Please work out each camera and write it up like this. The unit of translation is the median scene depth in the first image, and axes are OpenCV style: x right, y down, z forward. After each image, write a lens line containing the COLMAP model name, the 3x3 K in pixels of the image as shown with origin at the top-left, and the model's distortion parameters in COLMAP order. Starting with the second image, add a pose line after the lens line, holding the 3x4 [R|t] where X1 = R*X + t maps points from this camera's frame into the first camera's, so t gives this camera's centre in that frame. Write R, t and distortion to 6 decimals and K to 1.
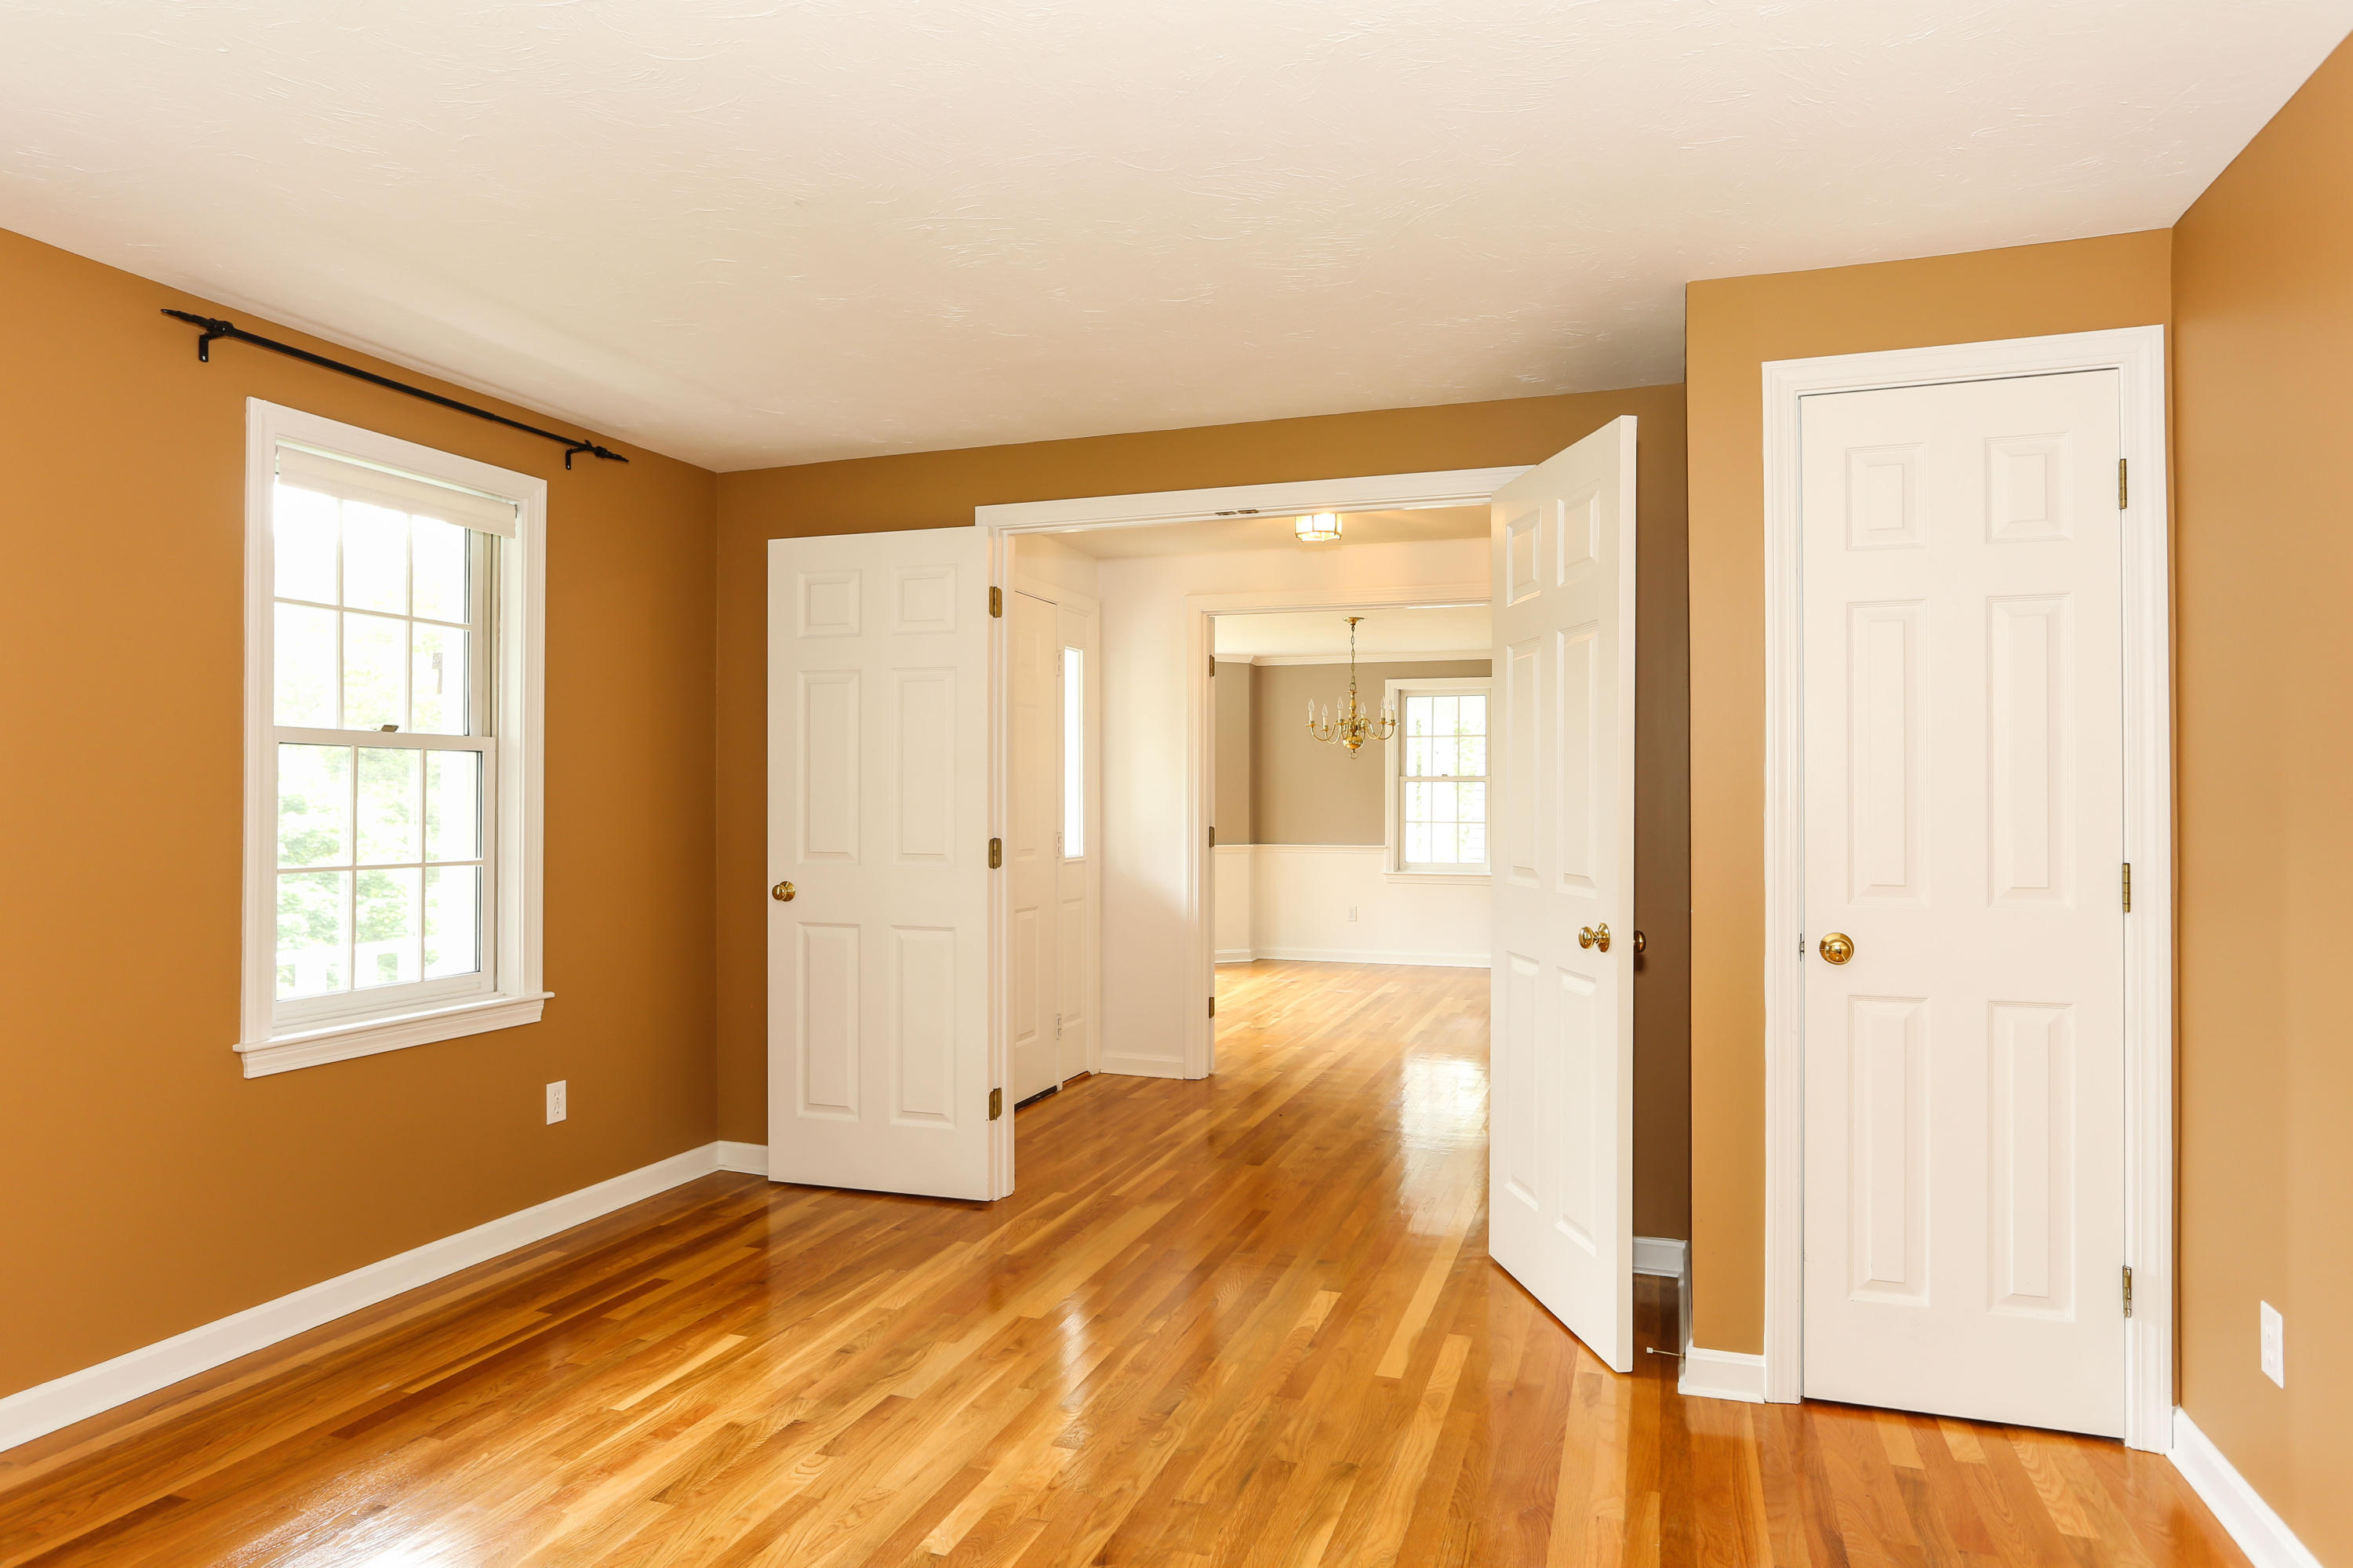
lens RADIAL K [[1406.0, 0, 1178.6], [0, 1406.0, 782.5], [0, 0, 1]] dist [-0.026275, 0.007350]
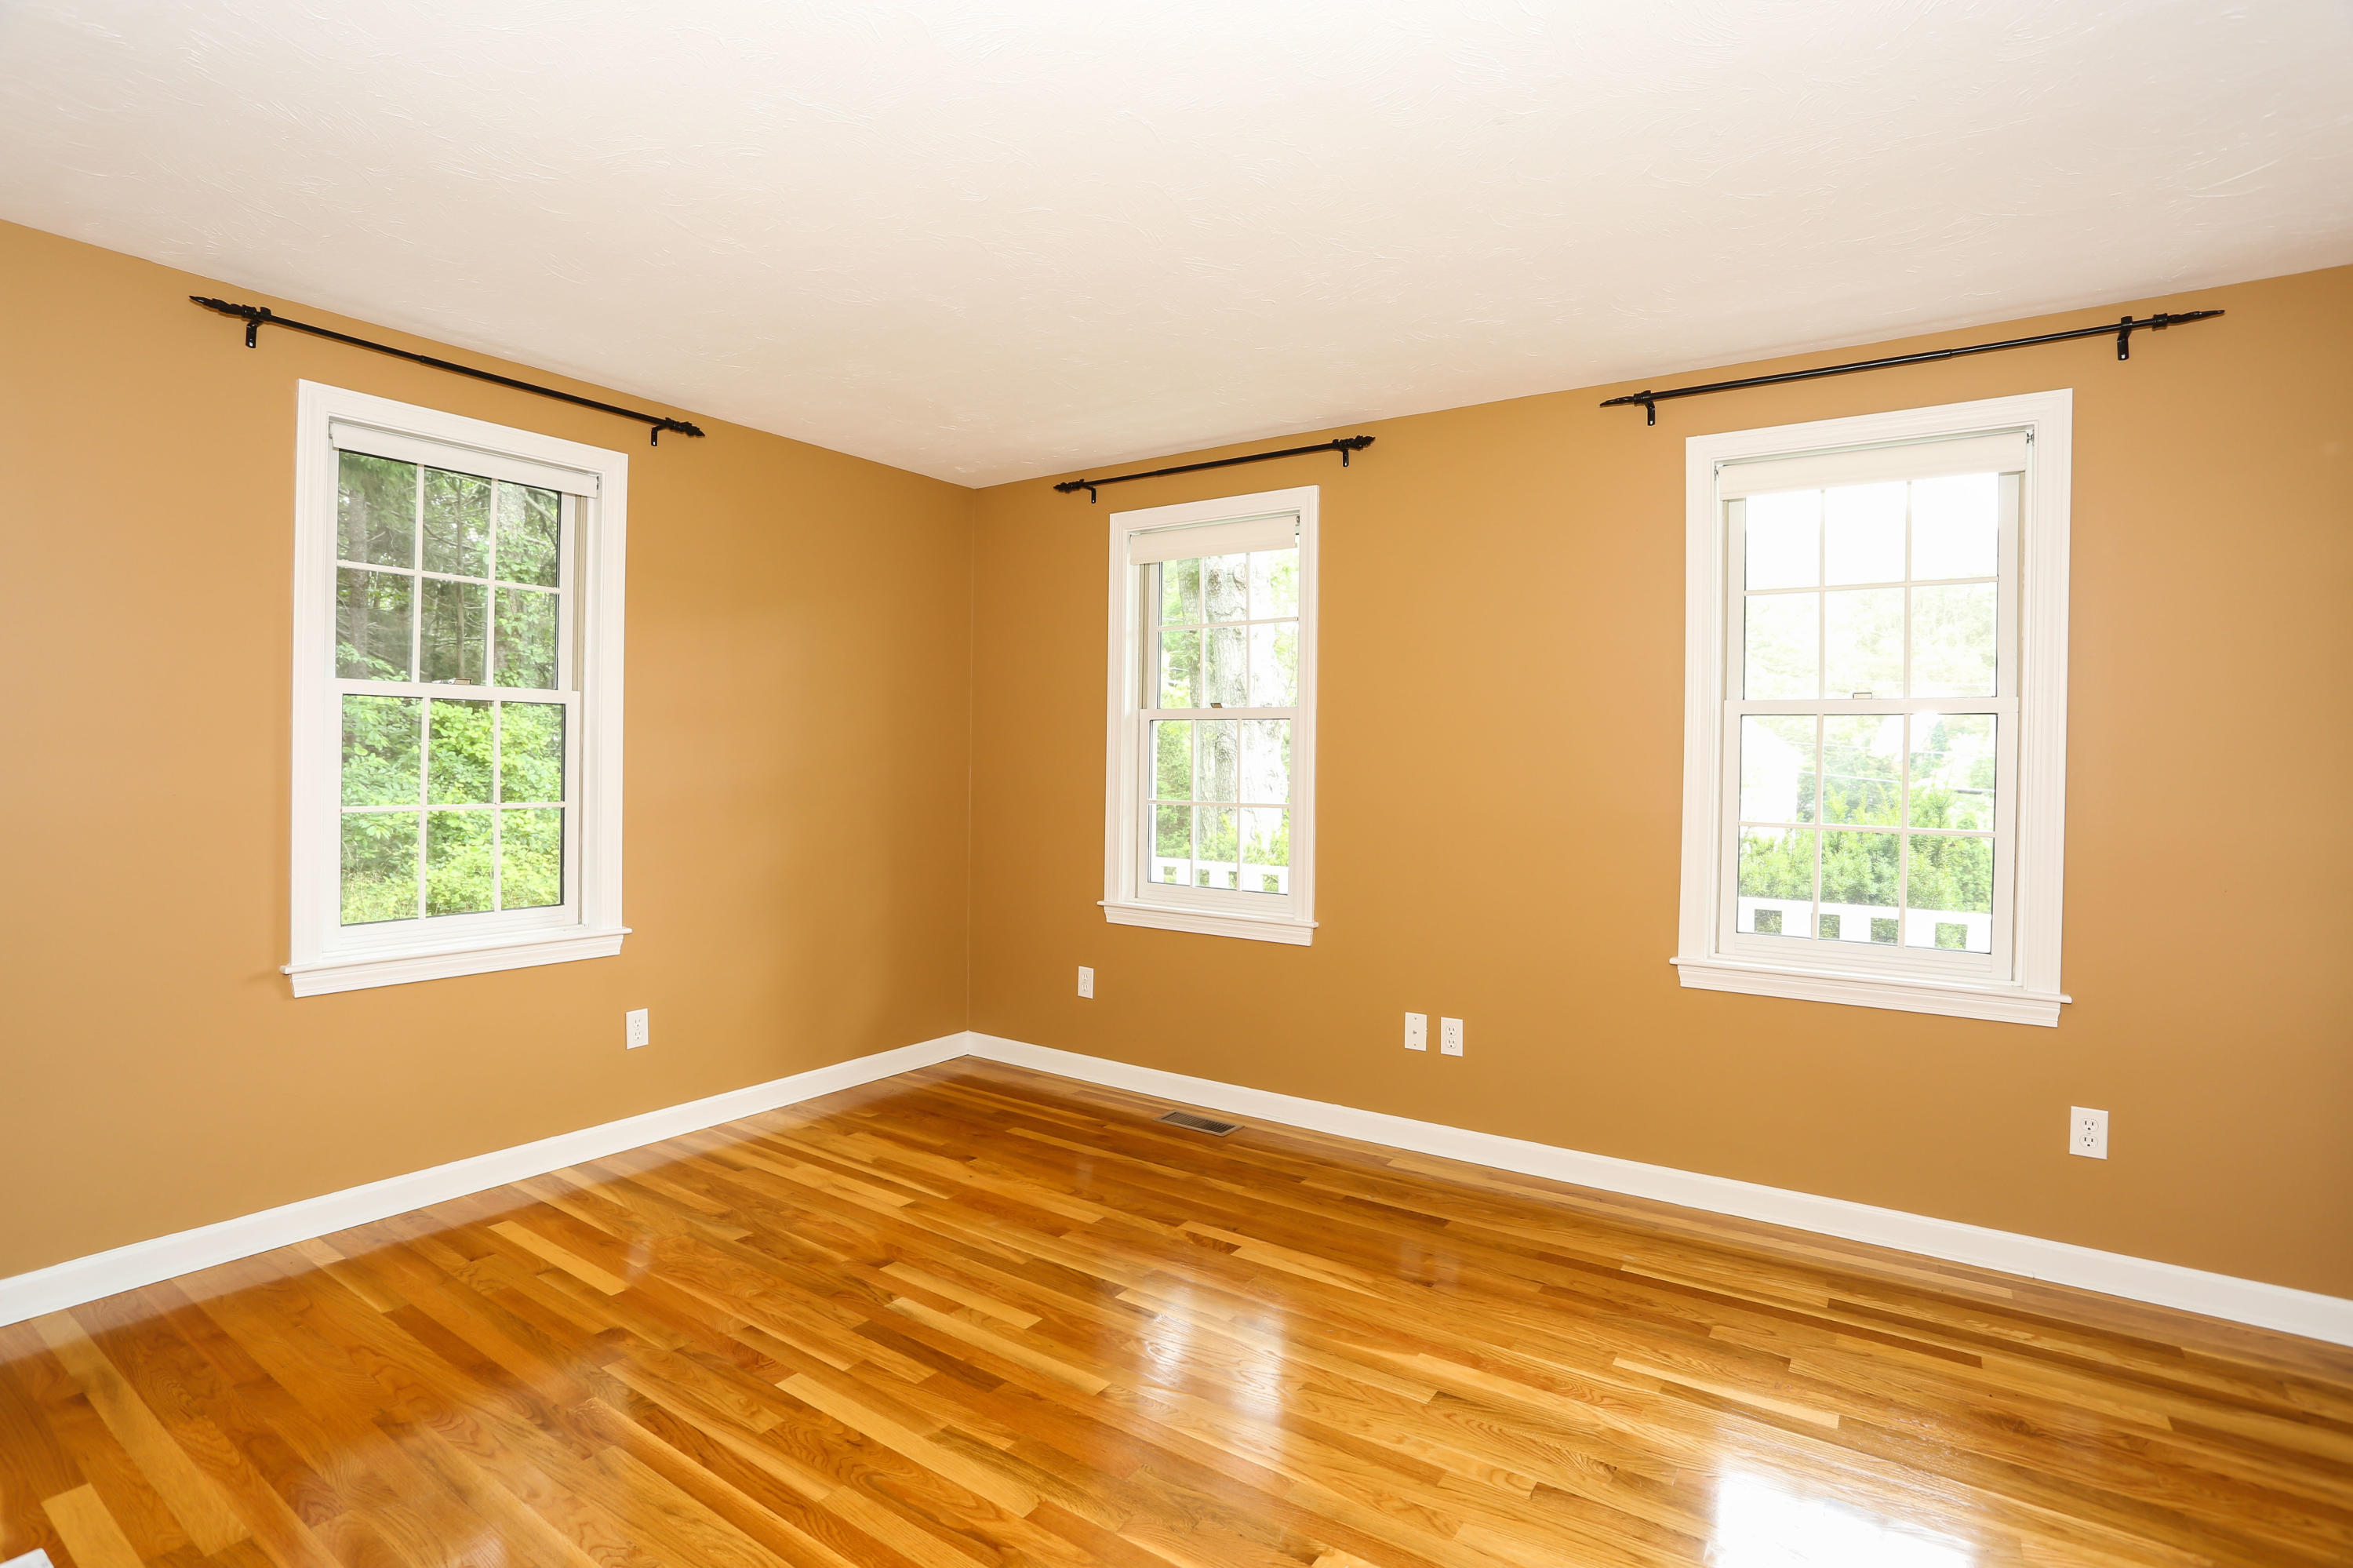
lens RADIAL K [[1152.8, 0, 1180.9], [0, 1152.8, 771.6], [0, 0, 1]] dist [-0.016645, 0.005044]
pose [[-0.260851, 0.008159, -0.965345, 0.397202], [-0.001473, 0.999960, 0.008849, 0.010406], [0.965378, 0.003730, -0.260828, 0.749043]]
